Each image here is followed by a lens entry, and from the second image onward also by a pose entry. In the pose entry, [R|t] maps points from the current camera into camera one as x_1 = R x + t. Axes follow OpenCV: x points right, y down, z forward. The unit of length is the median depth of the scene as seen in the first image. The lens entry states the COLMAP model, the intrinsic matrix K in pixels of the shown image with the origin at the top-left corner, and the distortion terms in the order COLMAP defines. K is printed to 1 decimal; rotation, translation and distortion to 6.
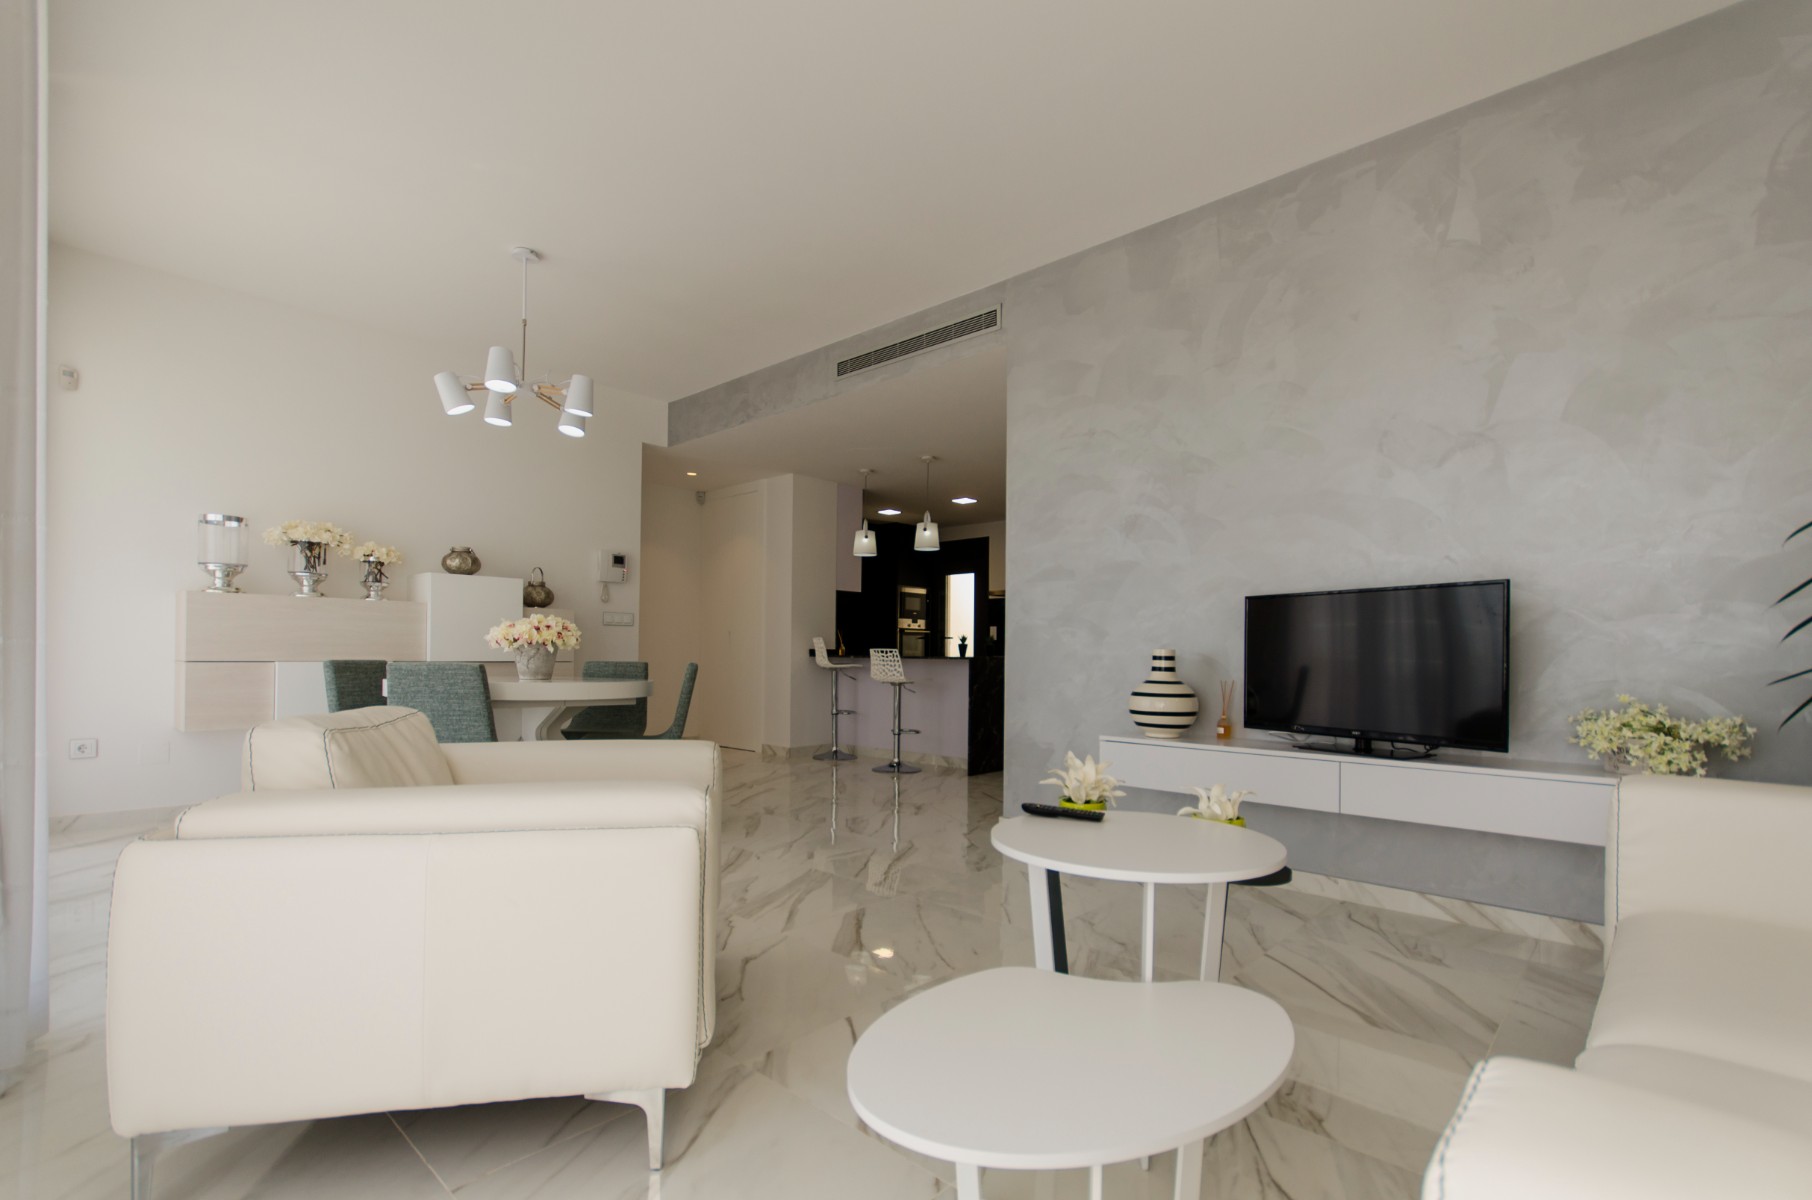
lens RADIAL K [[815.1, 0, 889.0], [0, 815.1, 634.2], [0, 0, 1]] dist [-0.003666, -0.000373]
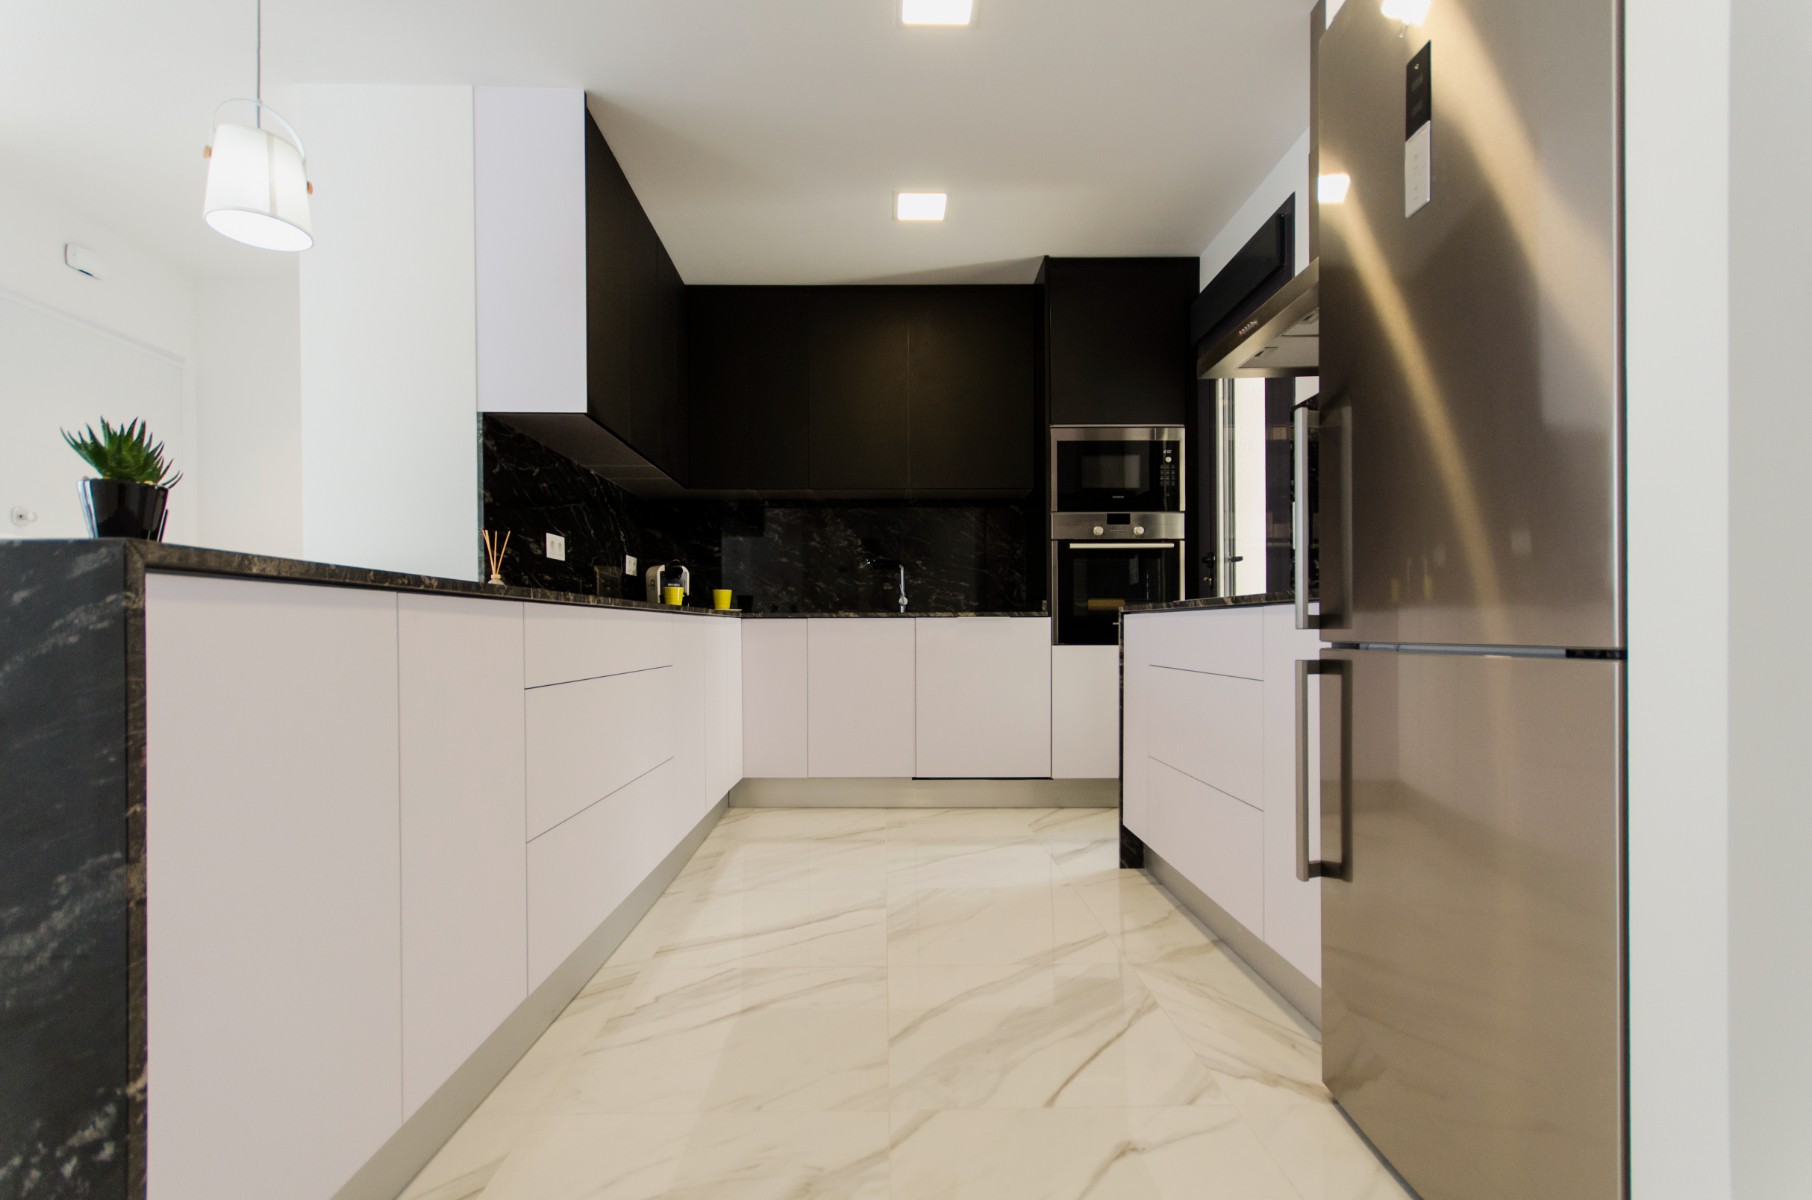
lens RADIAL K [[809.8, 0, 855.9], [0, 809.8, 627.7], [0, 0, 1]] dist [0.048638, 0.000082]
pose [[0.688371, -0.011899, -0.725262, 0.470085], [0.028946, 0.999520, 0.011075, 0.055714], [0.724781, -0.028617, 0.688384, 1.462650]]
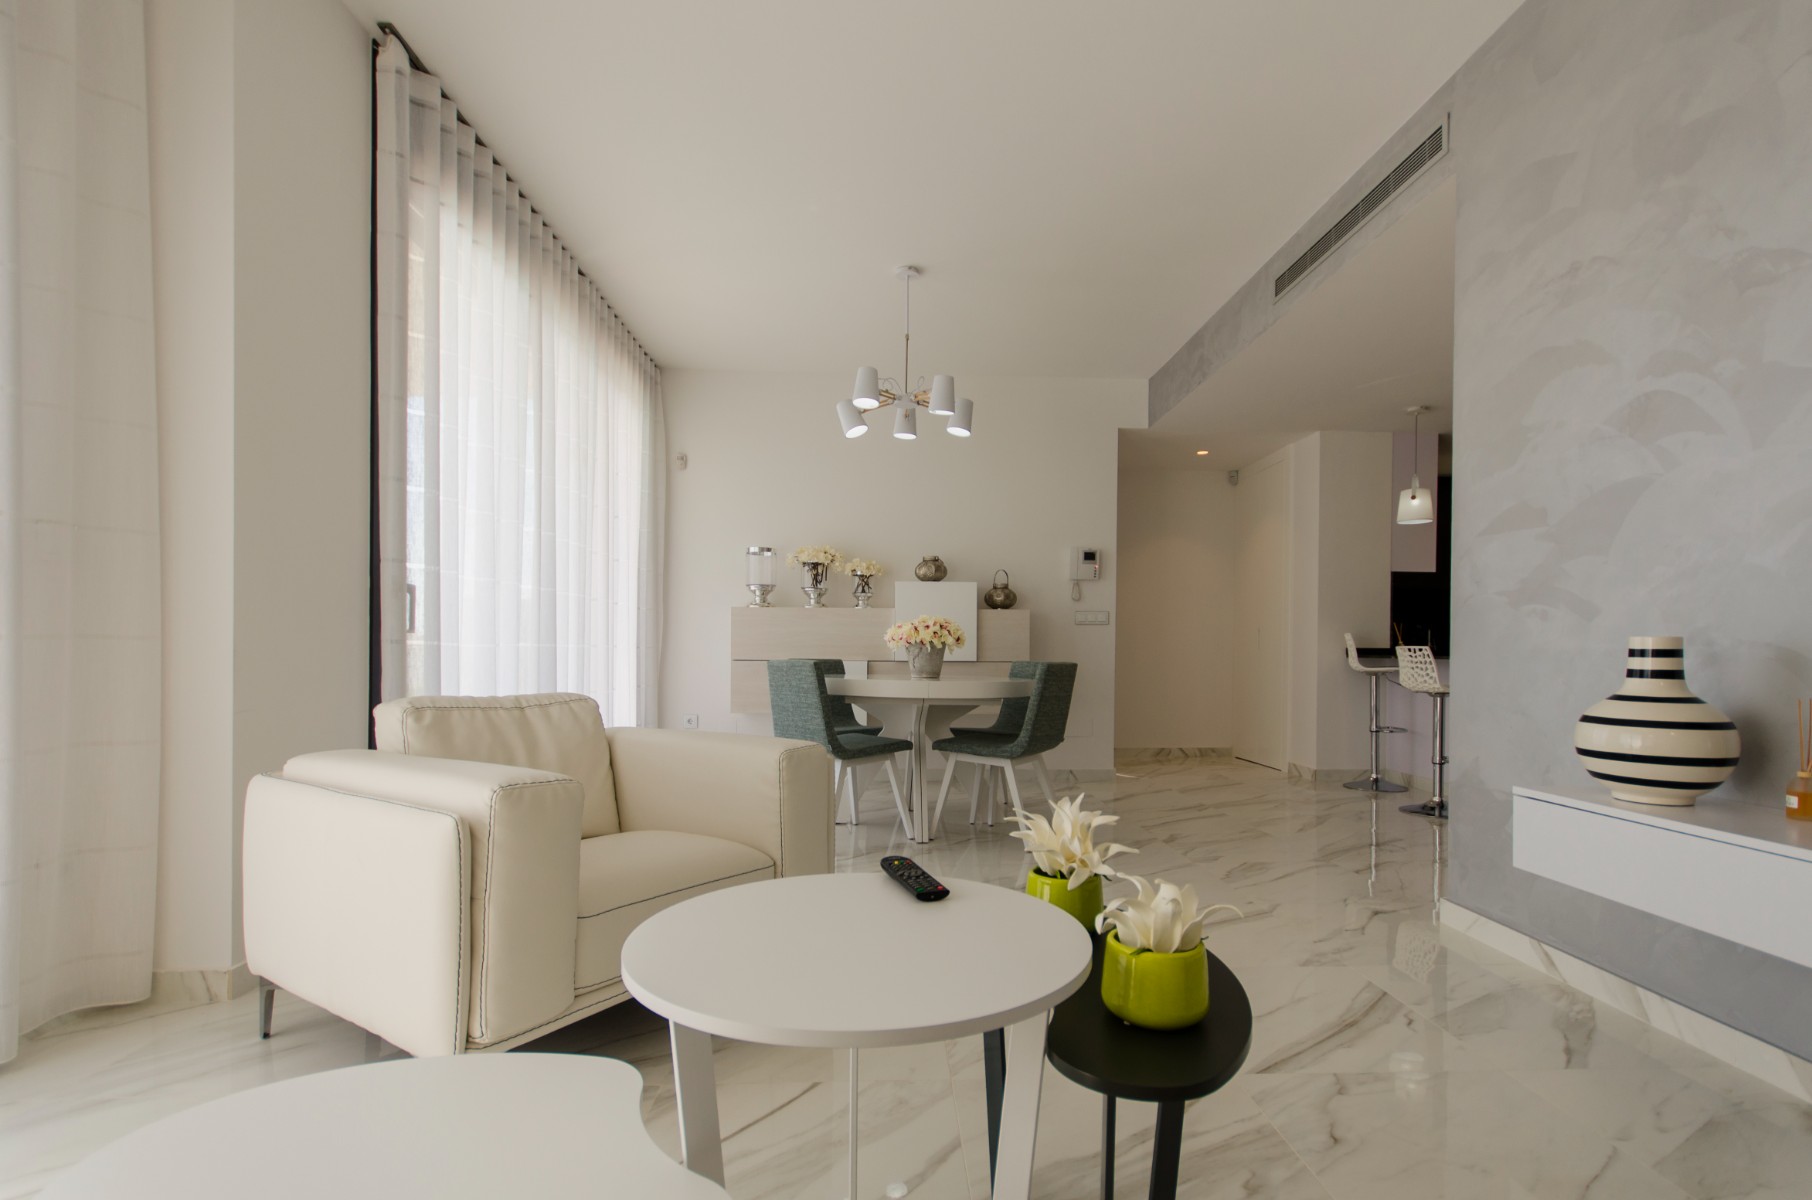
lens RADIAL K [[833.6, 0, 899.2], [0, 833.6, 646.6], [0, 0, 1]] dist [-0.000984, -0.000158]
pose [[0.720443, -0.009802, -0.693444, 0.244204], [0.017591, 0.999837, 0.004143, 0.009472], [0.693291, -0.015183, 0.720498, 0.181611]]
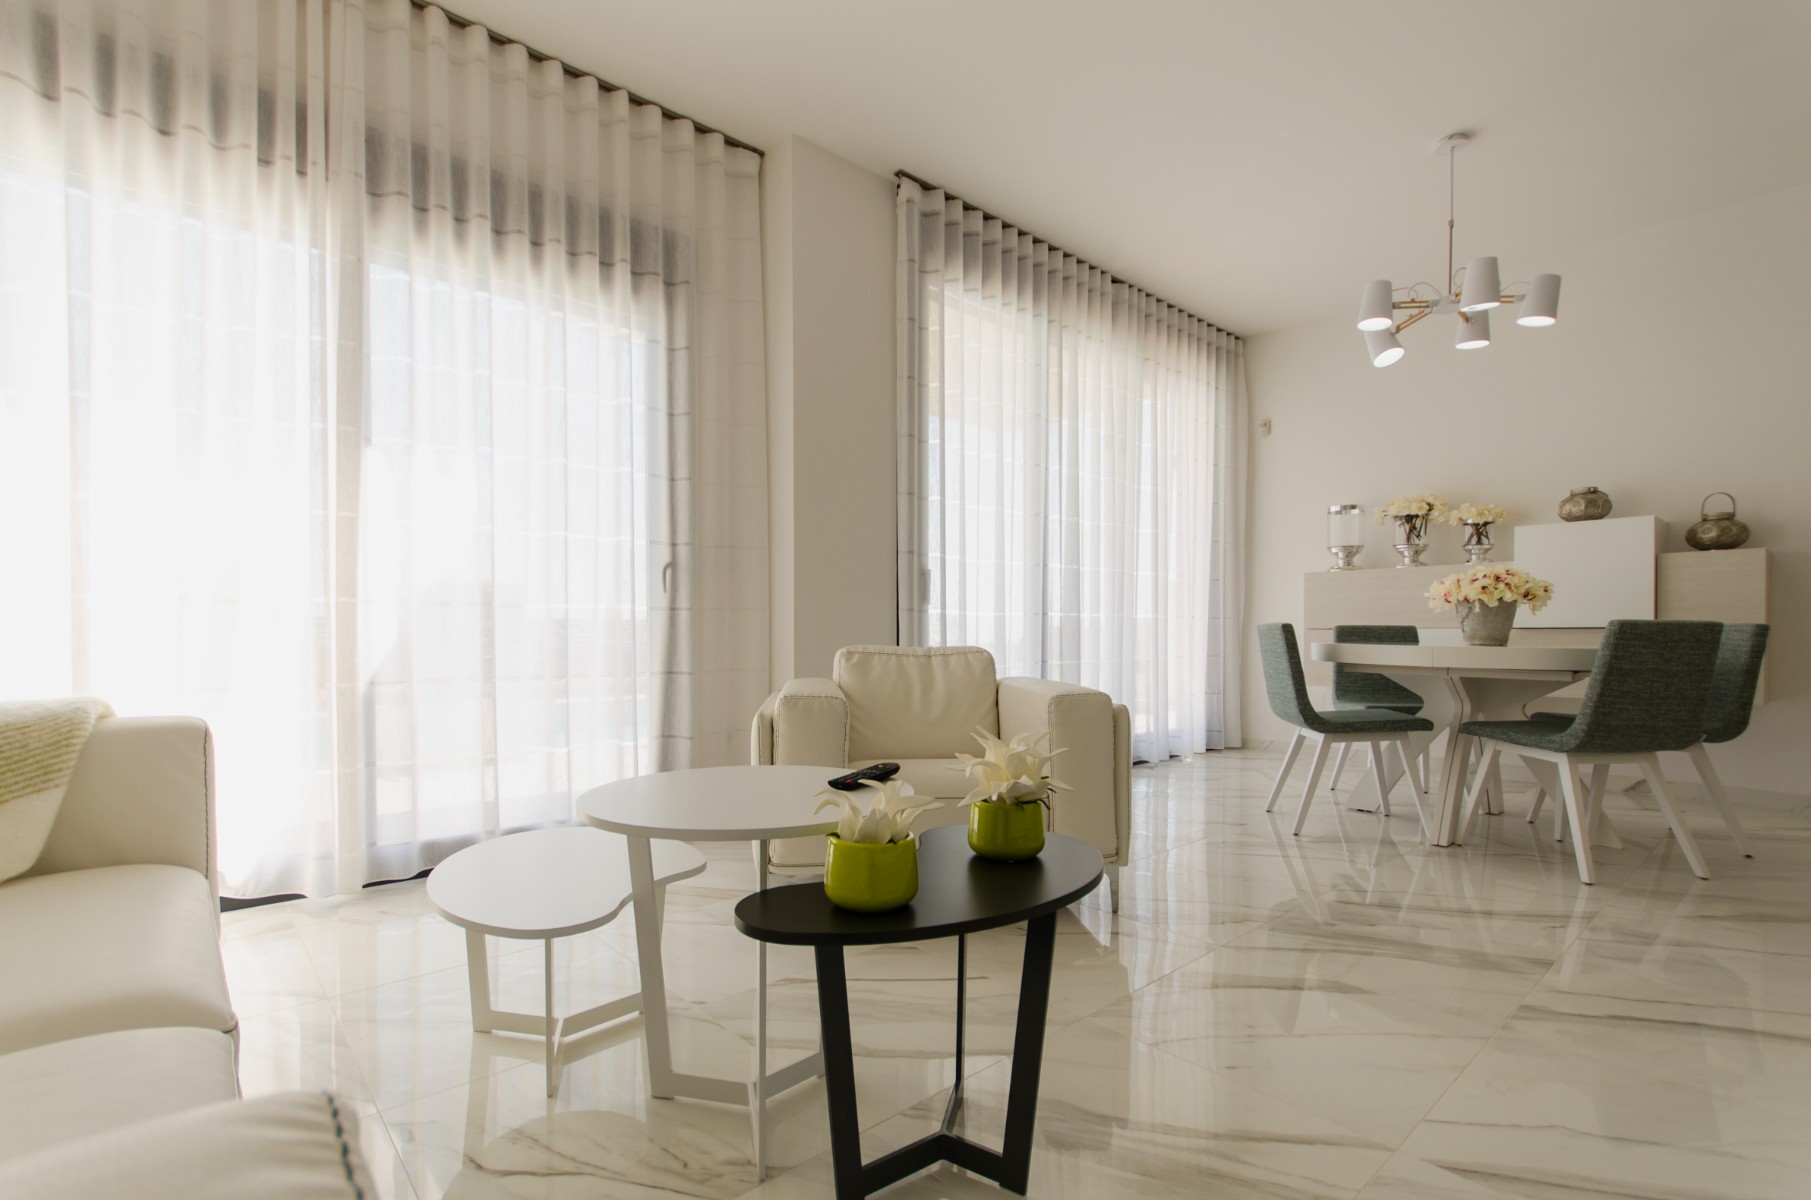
lens RADIAL K [[814.9, 0, 908.0], [0, 814.9, 637.5], [0, 0, 1]] dist [0.001694, -0.000055]
pose [[-0.083147, -0.004176, -0.996529, 0.386393], [0.025365, 0.999658, -0.006305, 0.034447], [0.996214, -0.025801, -0.083012, 0.433315]]
